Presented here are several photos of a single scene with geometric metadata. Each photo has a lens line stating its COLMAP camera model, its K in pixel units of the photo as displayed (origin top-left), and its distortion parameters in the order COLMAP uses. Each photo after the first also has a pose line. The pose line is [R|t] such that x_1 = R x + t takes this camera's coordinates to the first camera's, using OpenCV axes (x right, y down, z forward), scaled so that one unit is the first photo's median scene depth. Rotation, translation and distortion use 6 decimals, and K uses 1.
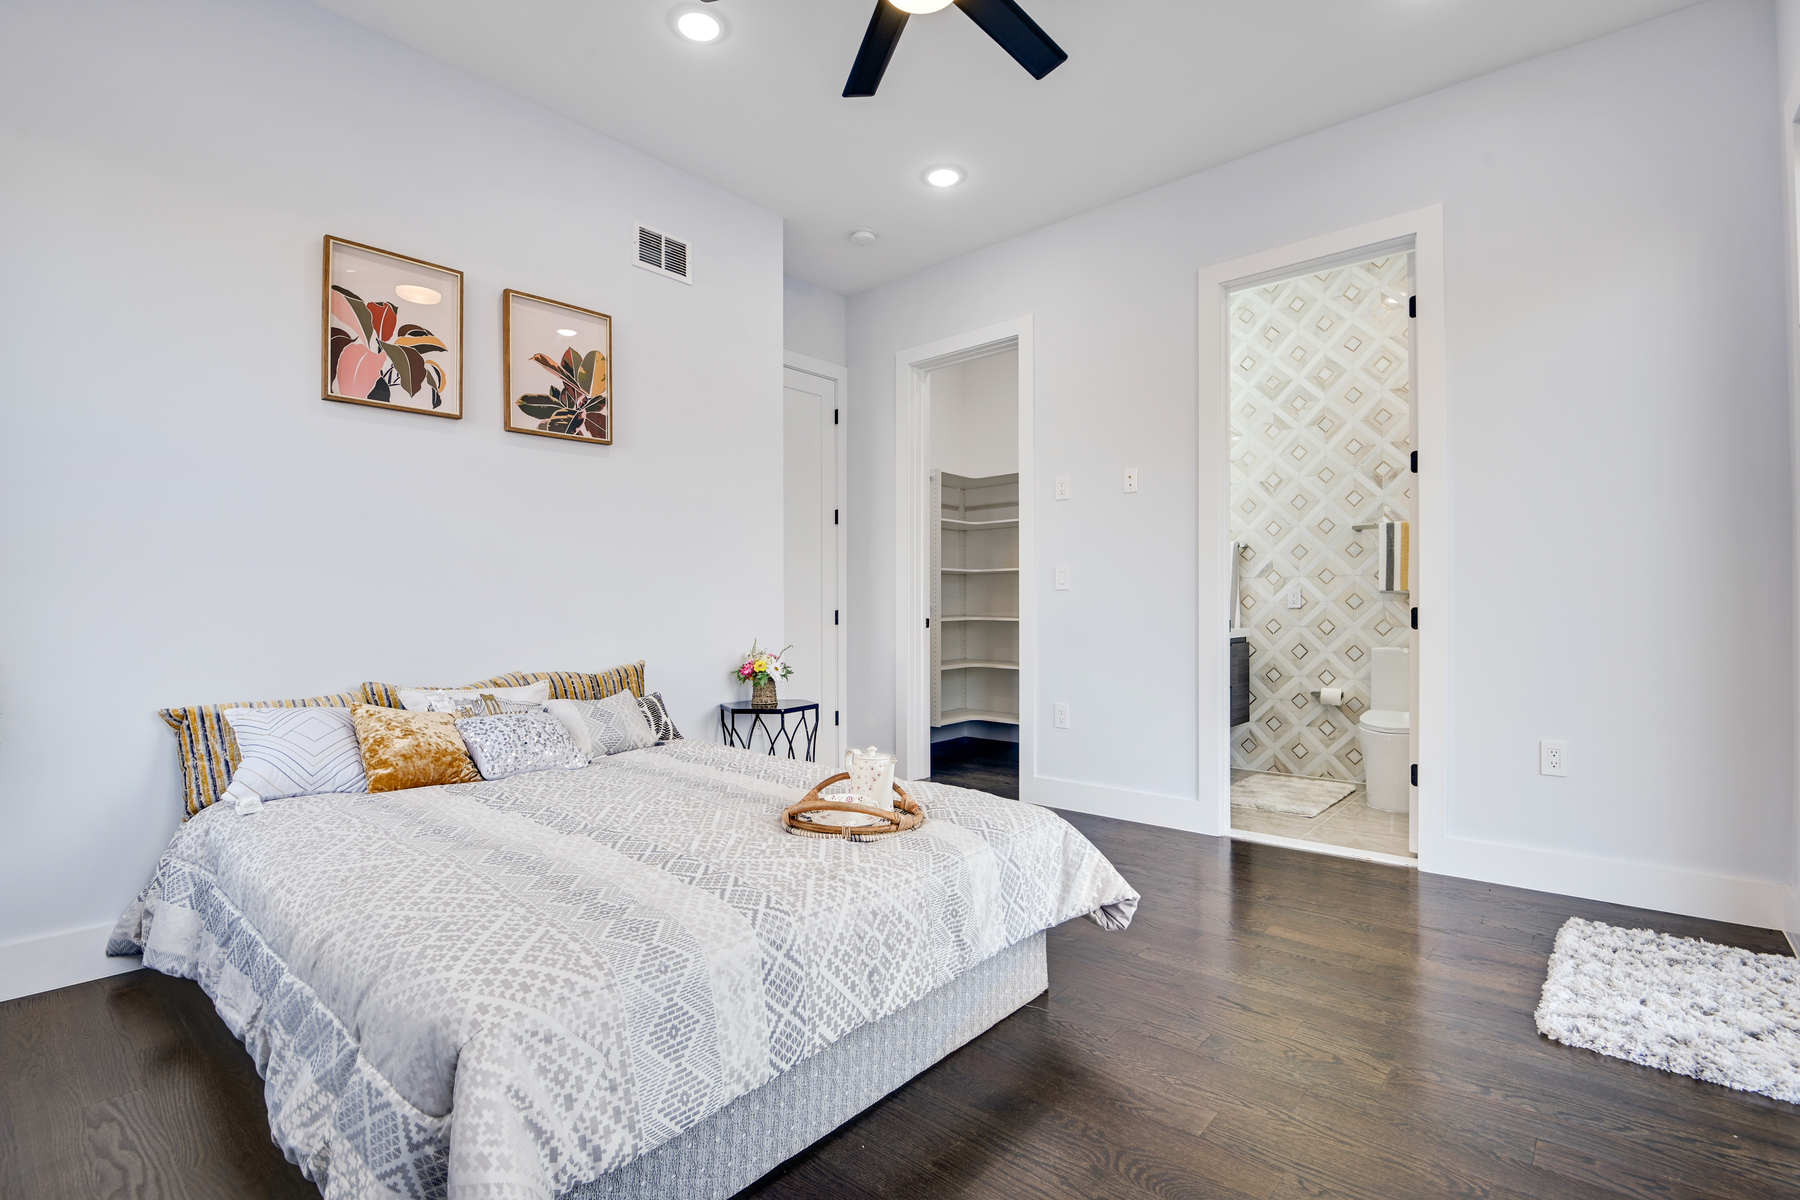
lens RADIAL K [[863.6, 0, 900.1], [0, 863.6, 593.8], [0, 0, 1]] dist [-0.011700, 0.002275]
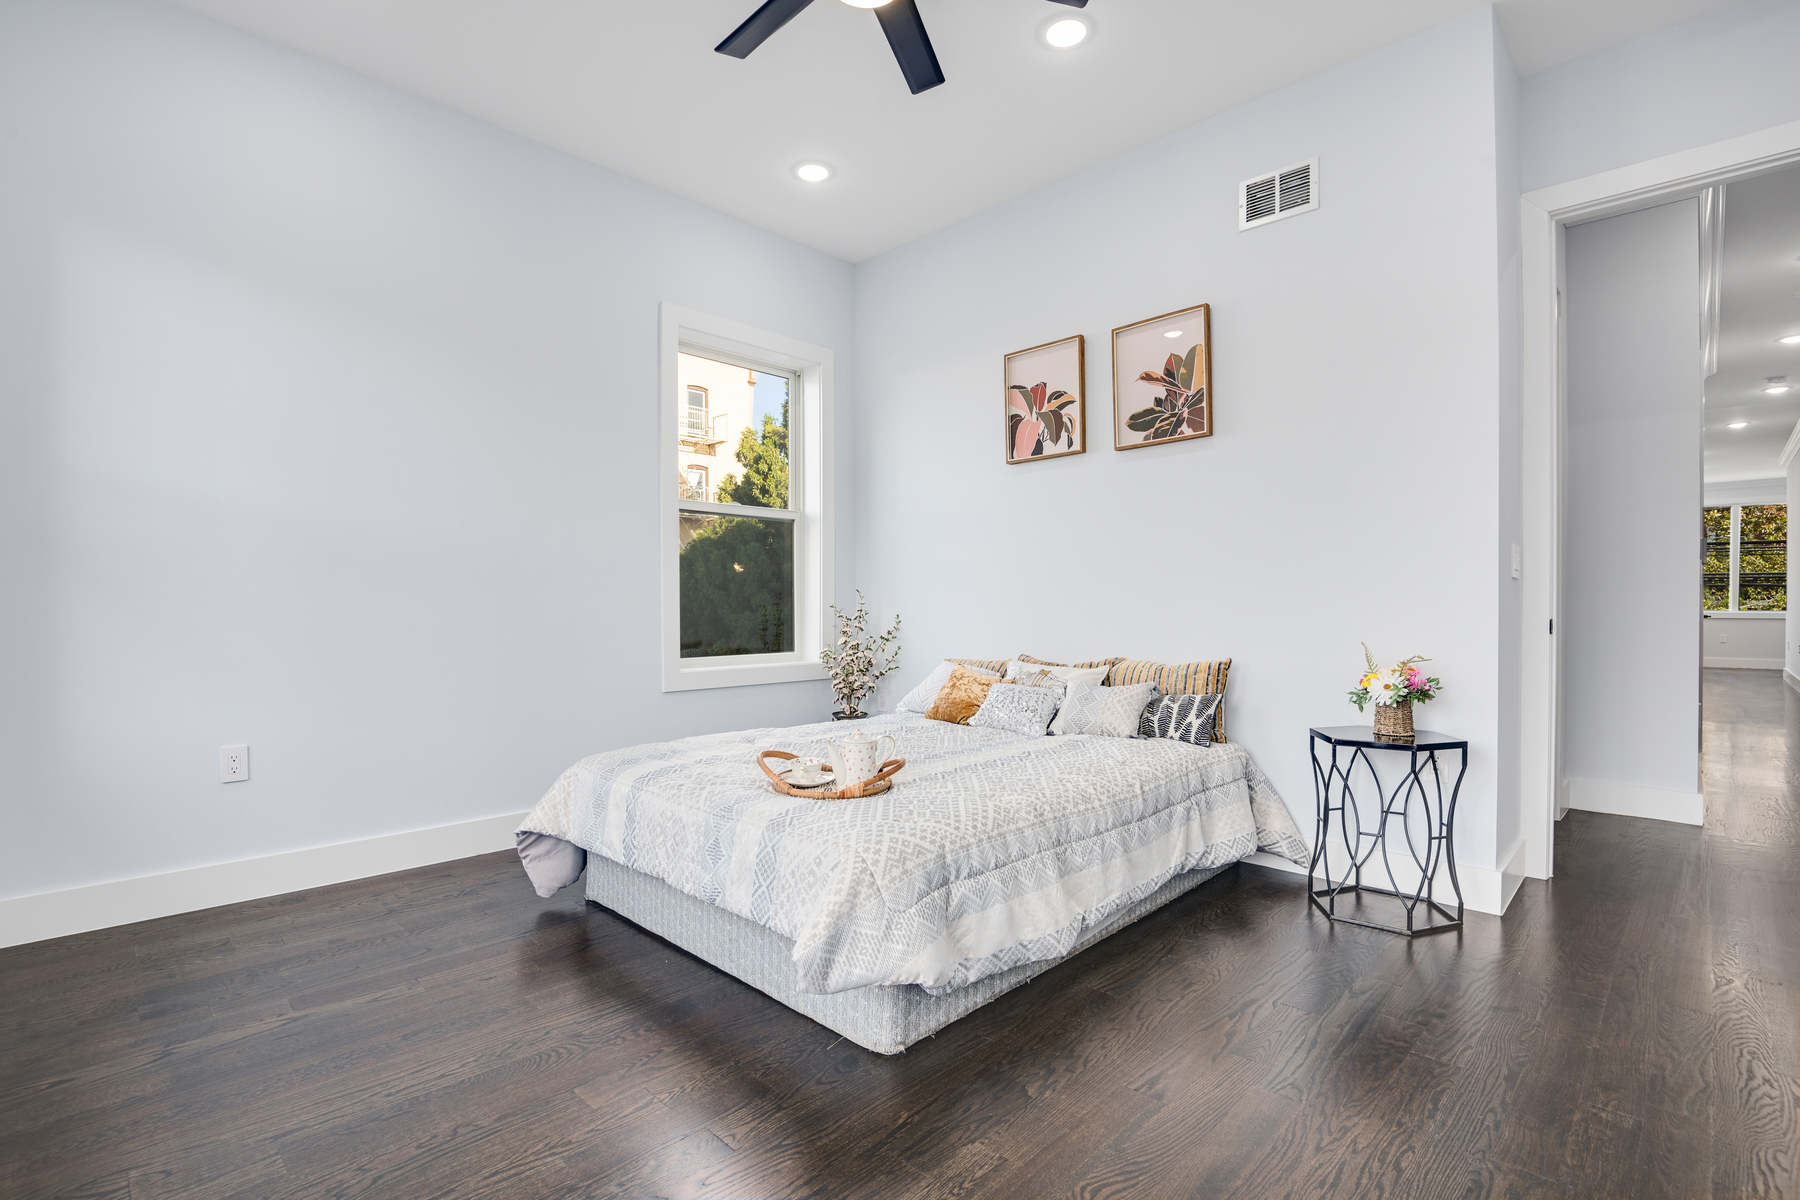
lens RADIAL K [[863.6, 0, 904.7], [0, 863.6, 614.3], [0, 0, 1]] dist [-0.011700, 0.002275]
pose [[-0.080121, 0.011675, -0.996717, 0.728546], [0.021279, 0.999724, 0.009999, 0.014076], [0.996558, -0.020408, -0.080348, 0.796177]]
